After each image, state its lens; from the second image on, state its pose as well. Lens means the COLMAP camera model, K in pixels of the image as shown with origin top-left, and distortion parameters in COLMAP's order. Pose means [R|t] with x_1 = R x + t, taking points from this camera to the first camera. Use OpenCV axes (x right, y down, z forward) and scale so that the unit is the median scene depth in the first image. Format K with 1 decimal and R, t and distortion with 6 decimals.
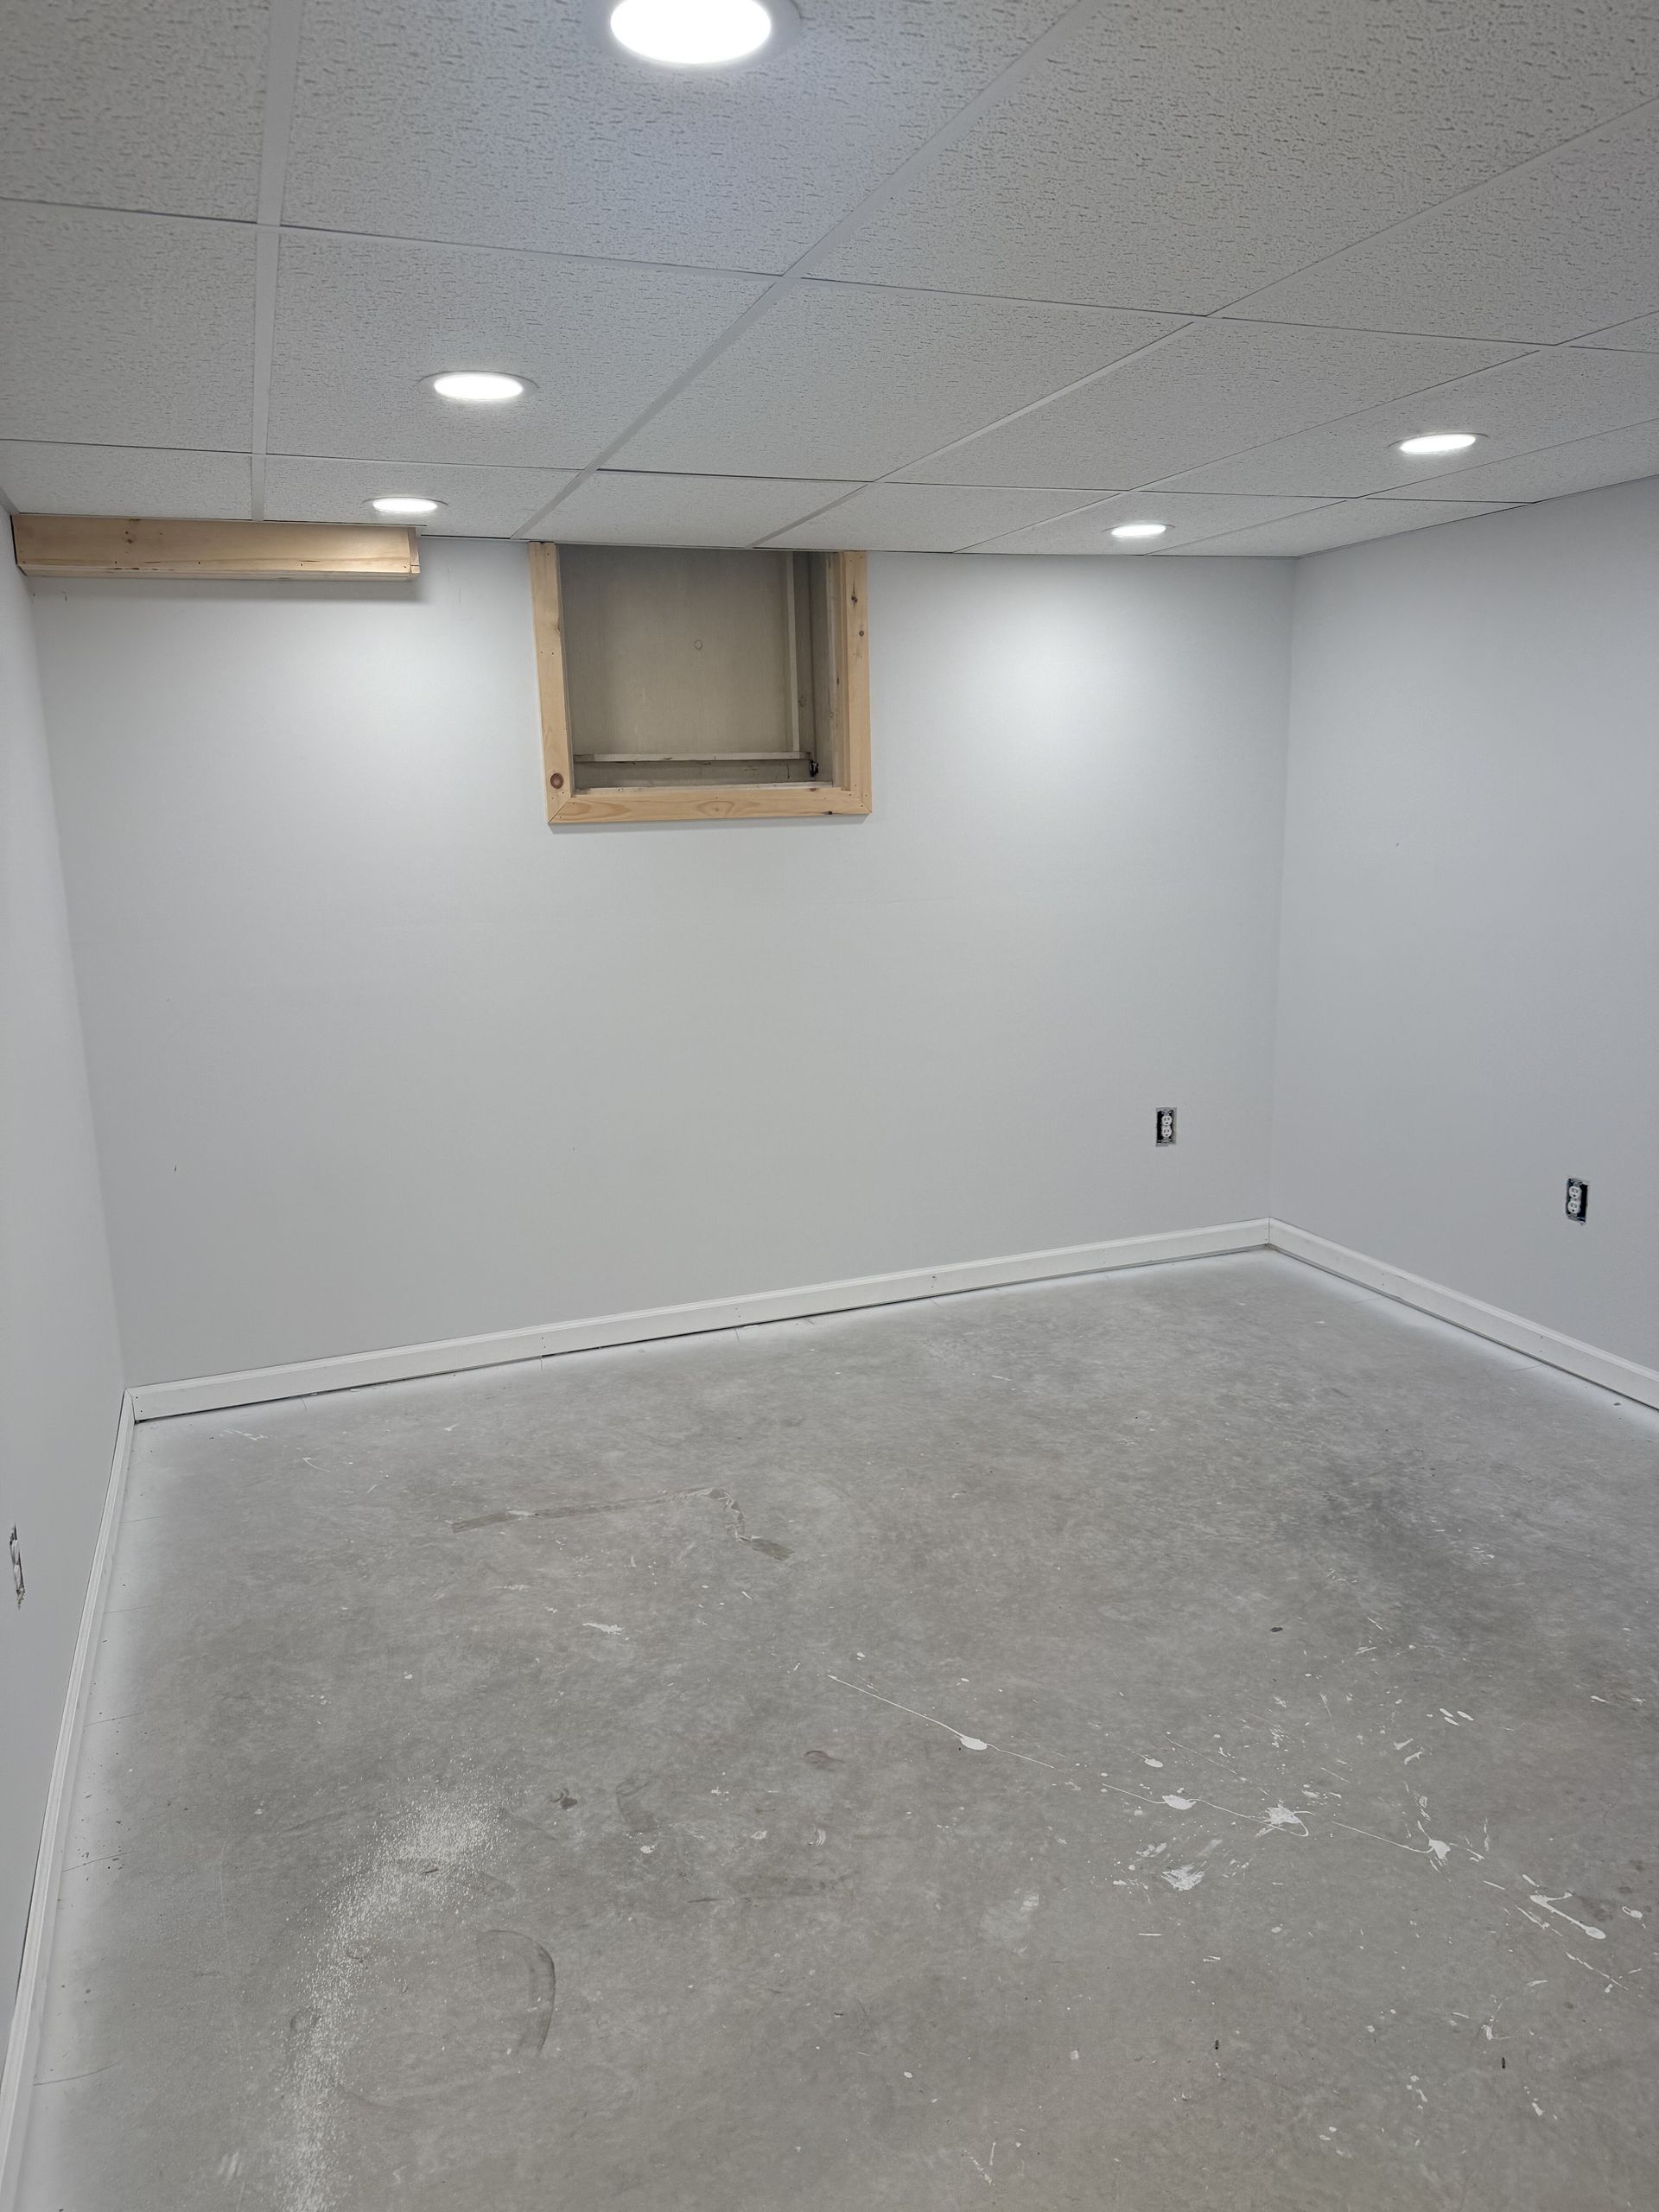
lens RADIAL K [[1575.9, 0, 829.5], [0, 1575.9, 1106.0], [0, 0, 1]] dist [0.005672, -0.017108]
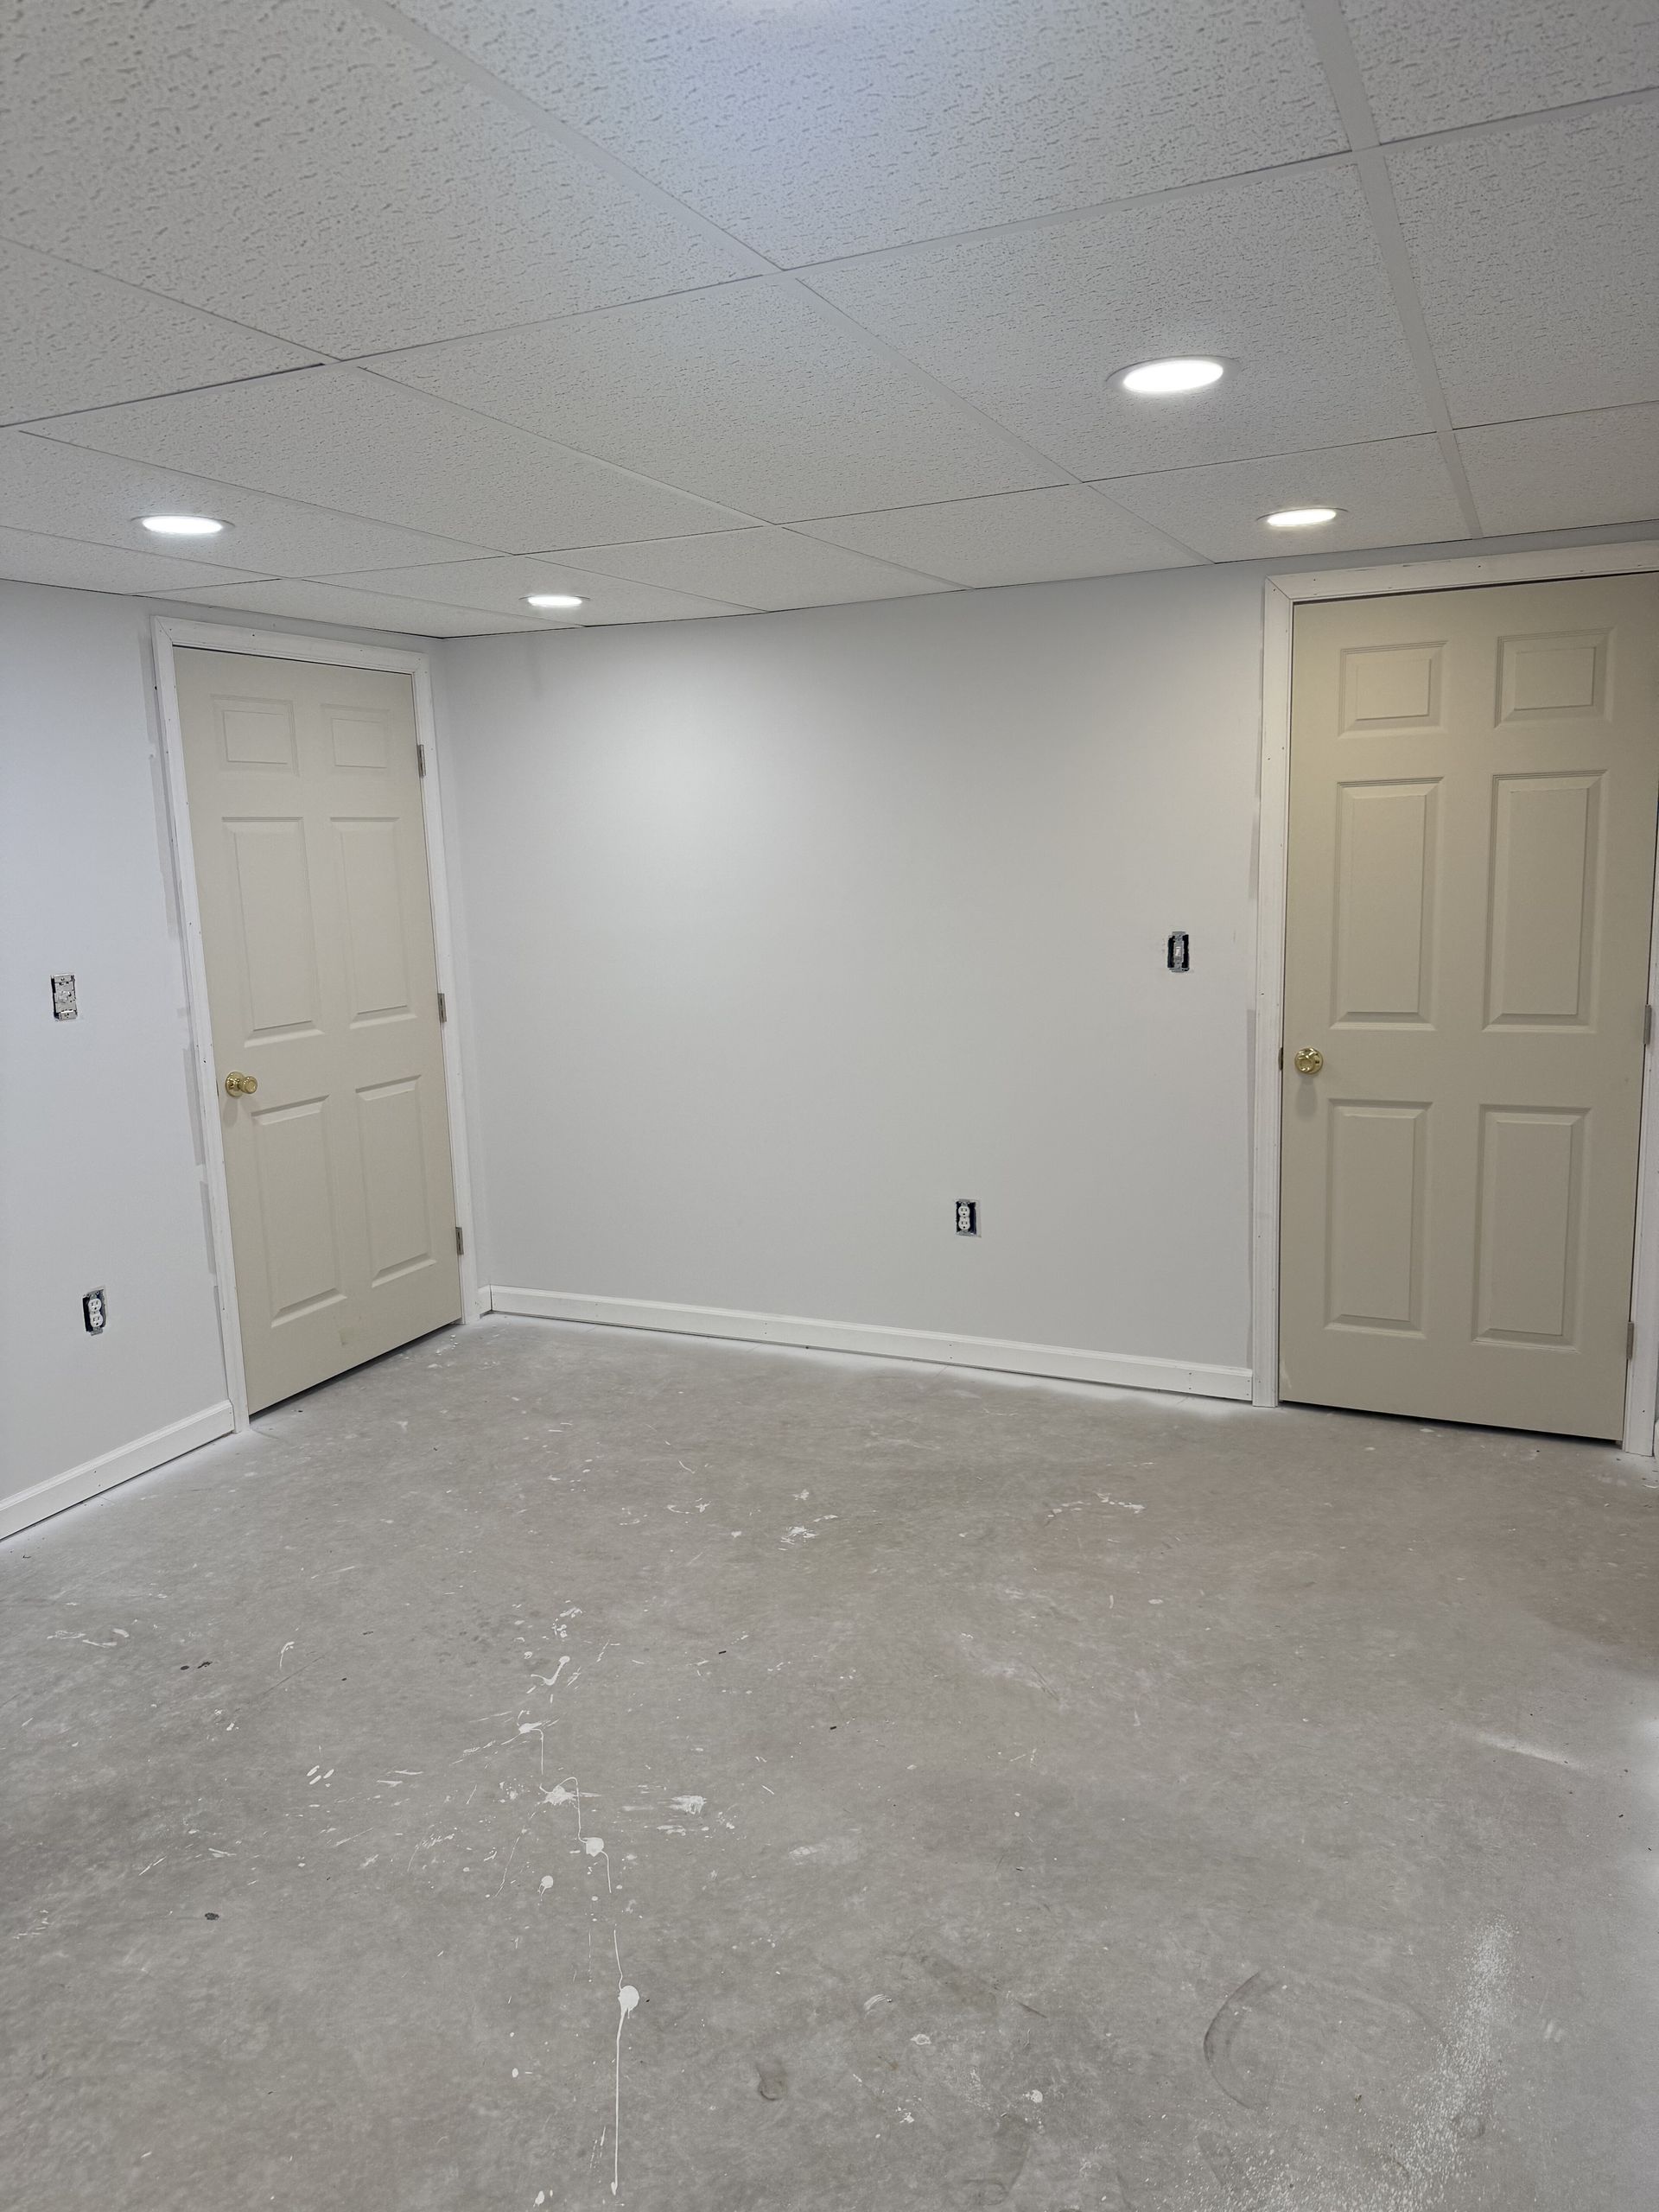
lens RADIAL K [[1575.9, 0, 829.5], [0, 1575.9, 1106.0], [0, 0, 1]] dist [0.005672, -0.017108]
pose [[-0.709364, -0.072594, 0.701094, -0.616364], [0.191648, 0.937342, 0.290966, -0.298562], [-0.678287, 0.340764, -0.651004, 1.516247]]
